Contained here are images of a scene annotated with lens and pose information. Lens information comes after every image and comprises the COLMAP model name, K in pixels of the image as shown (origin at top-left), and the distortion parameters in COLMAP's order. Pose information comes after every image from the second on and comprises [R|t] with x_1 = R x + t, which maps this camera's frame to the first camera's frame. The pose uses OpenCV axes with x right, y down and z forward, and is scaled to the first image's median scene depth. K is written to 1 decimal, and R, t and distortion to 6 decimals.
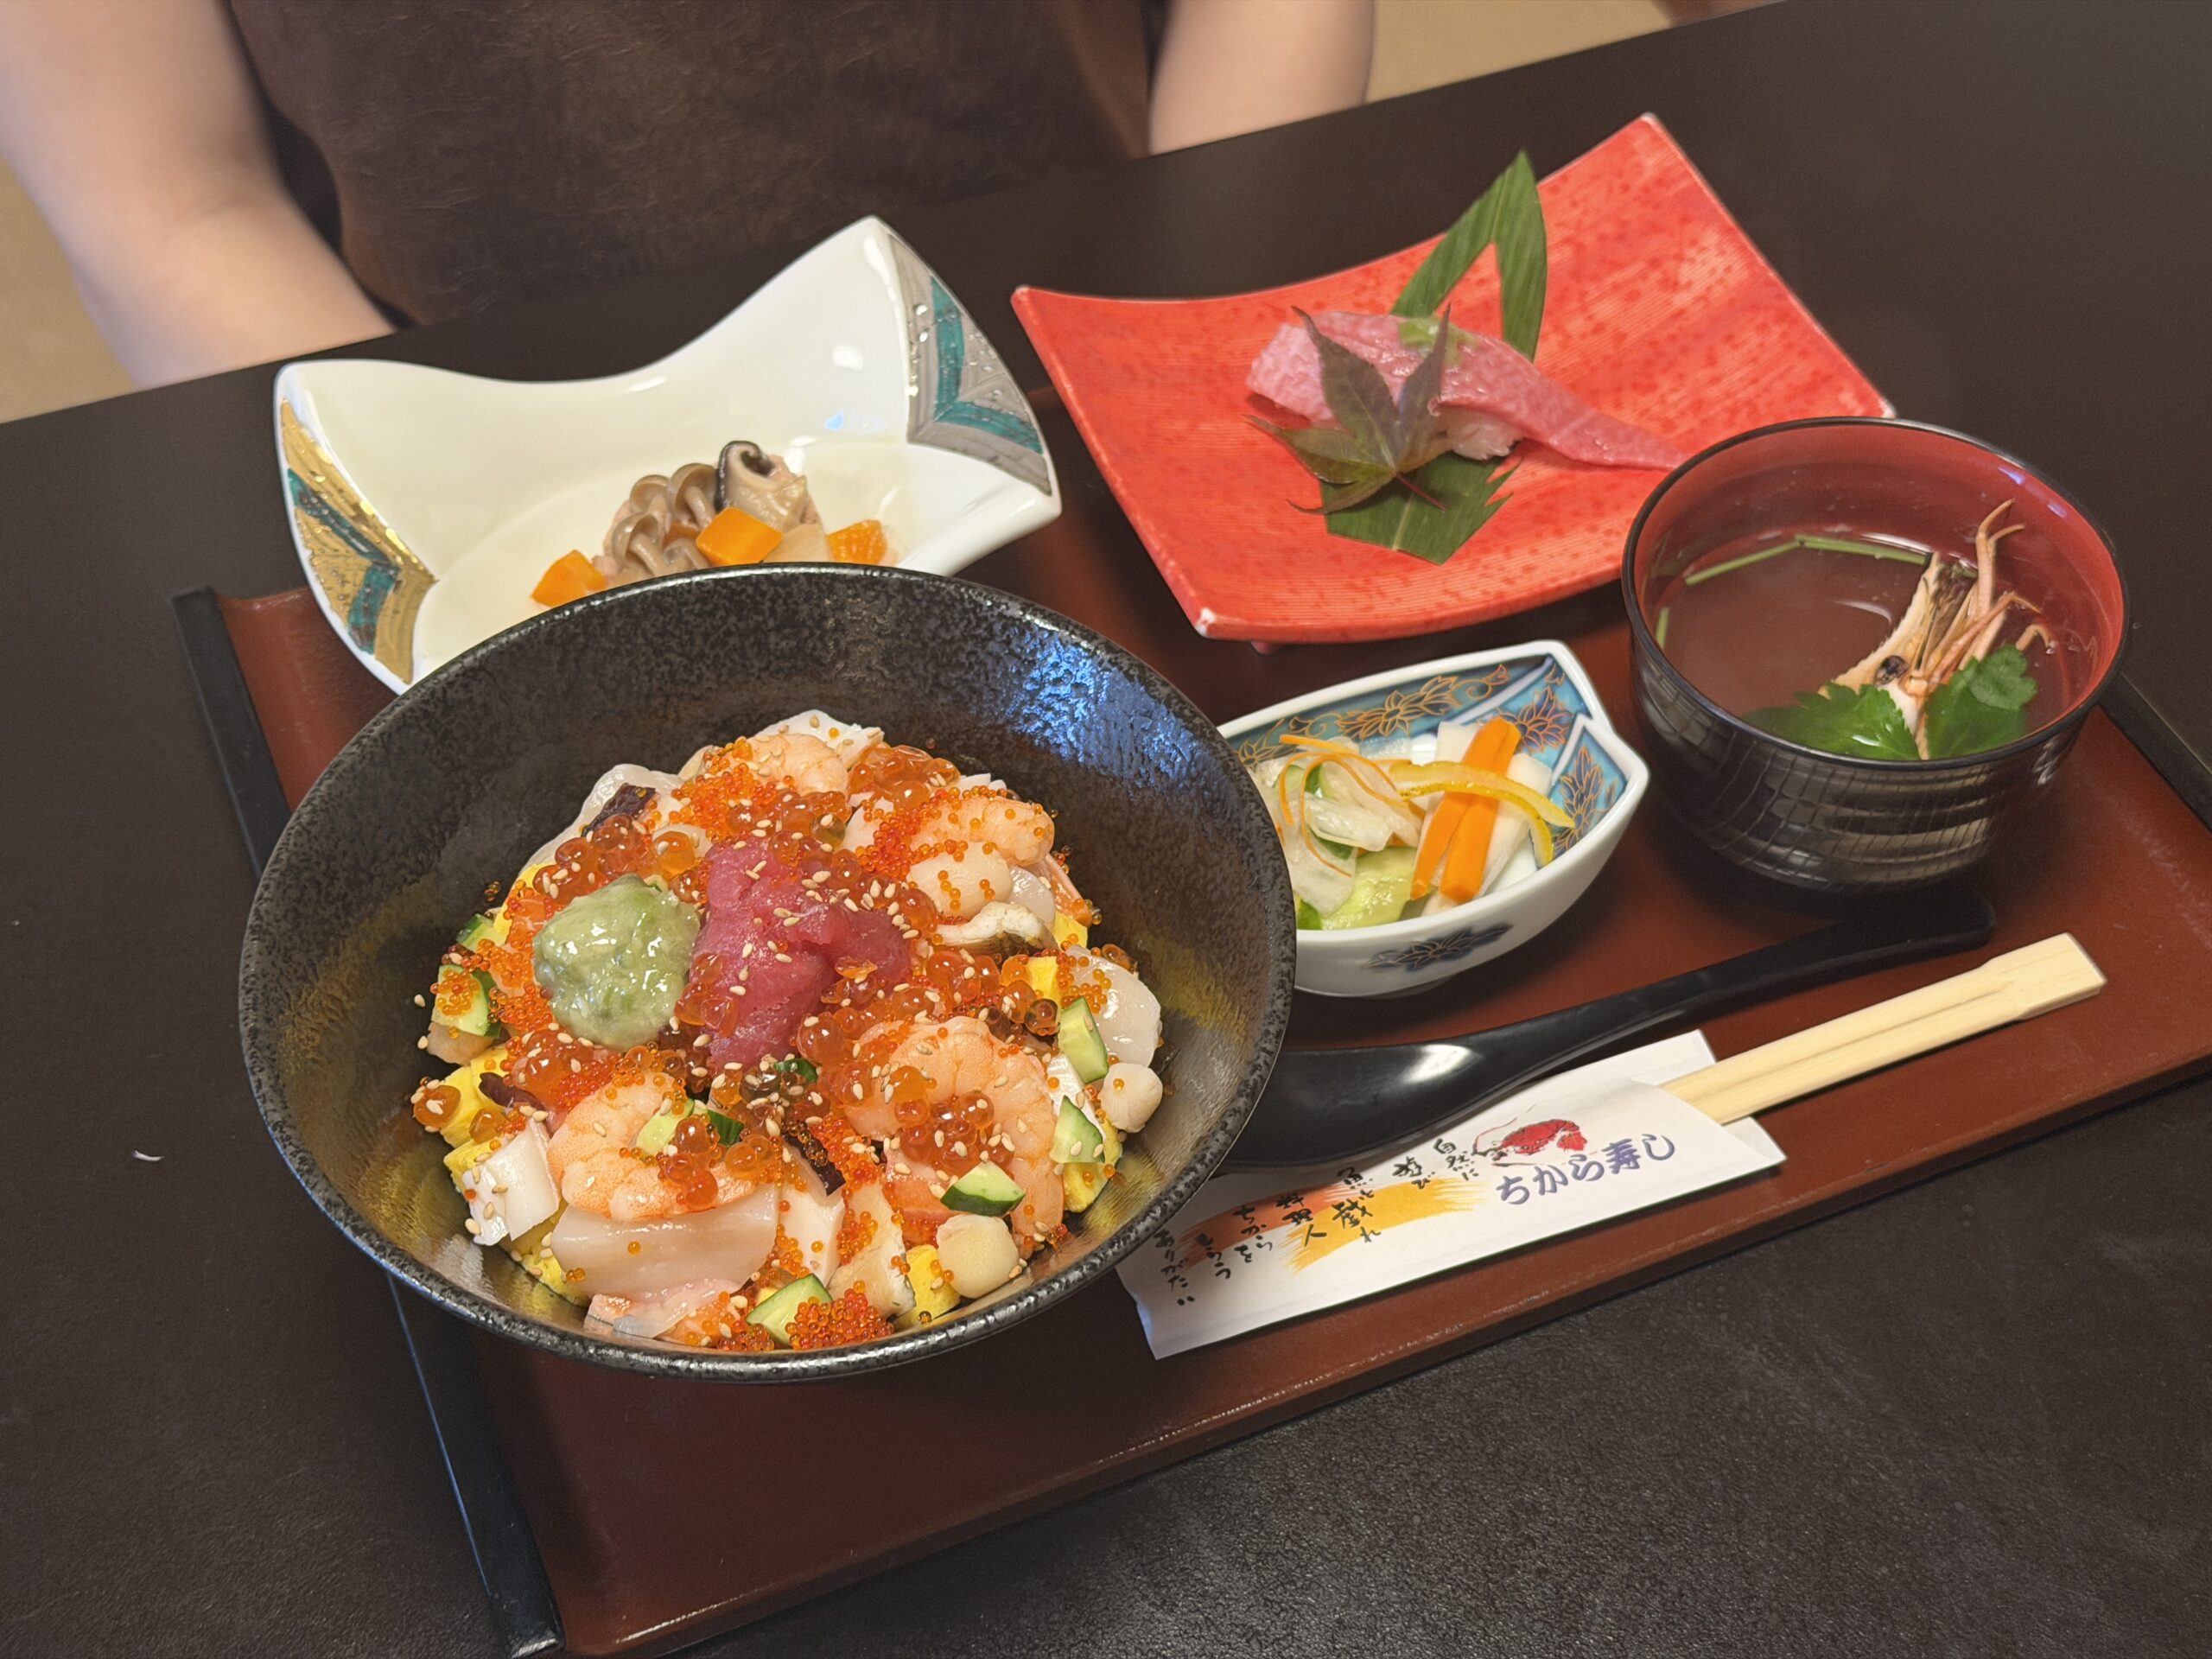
lens RADIAL K [[4007.1, 0, 1106.0], [0, 4007.1, 829.5], [0, 0, 1]] dist [0.293978, -0.075215]
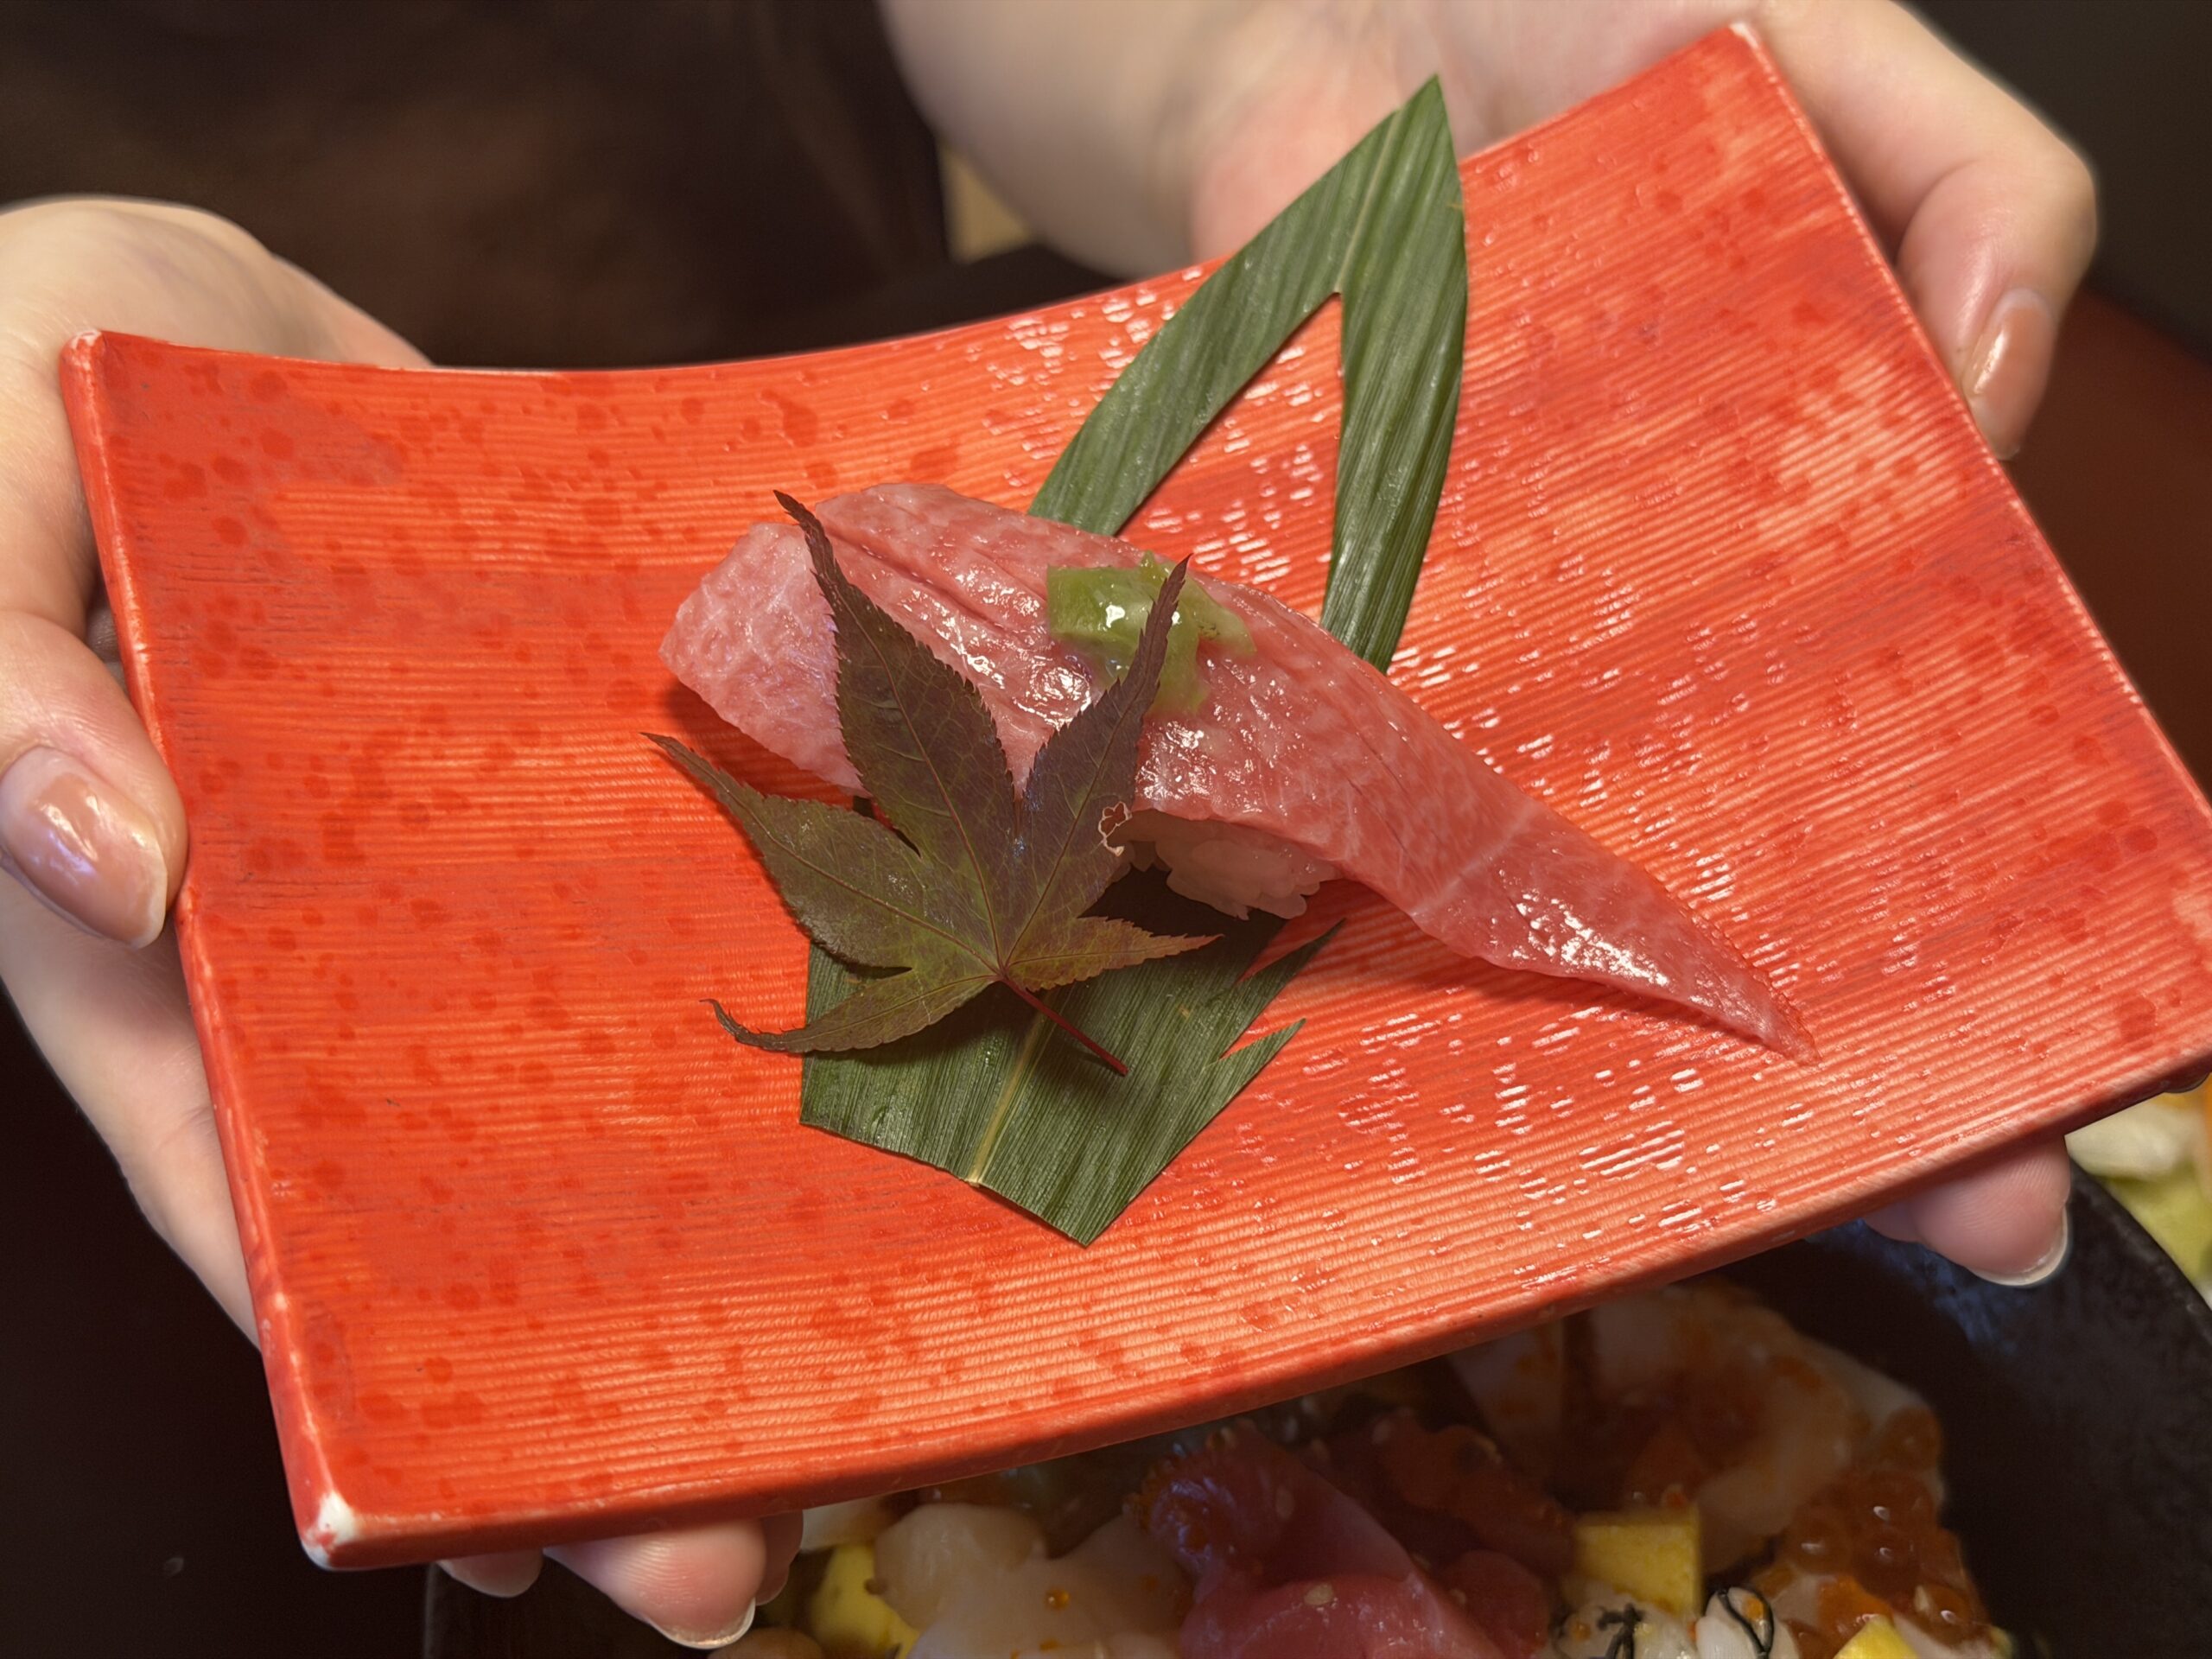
lens RADIAL K [[4007.1, 0, 1106.0], [0, 4007.1, 829.5], [0, 0, 1]] dist [0.293978, -0.075215]
pose [[0.993562, 0.105332, 0.041715, 0.063825], [-0.109796, 0.986016, 0.125368, -0.148407], [-0.027926, -0.129141, 0.991233, 0.616756]]
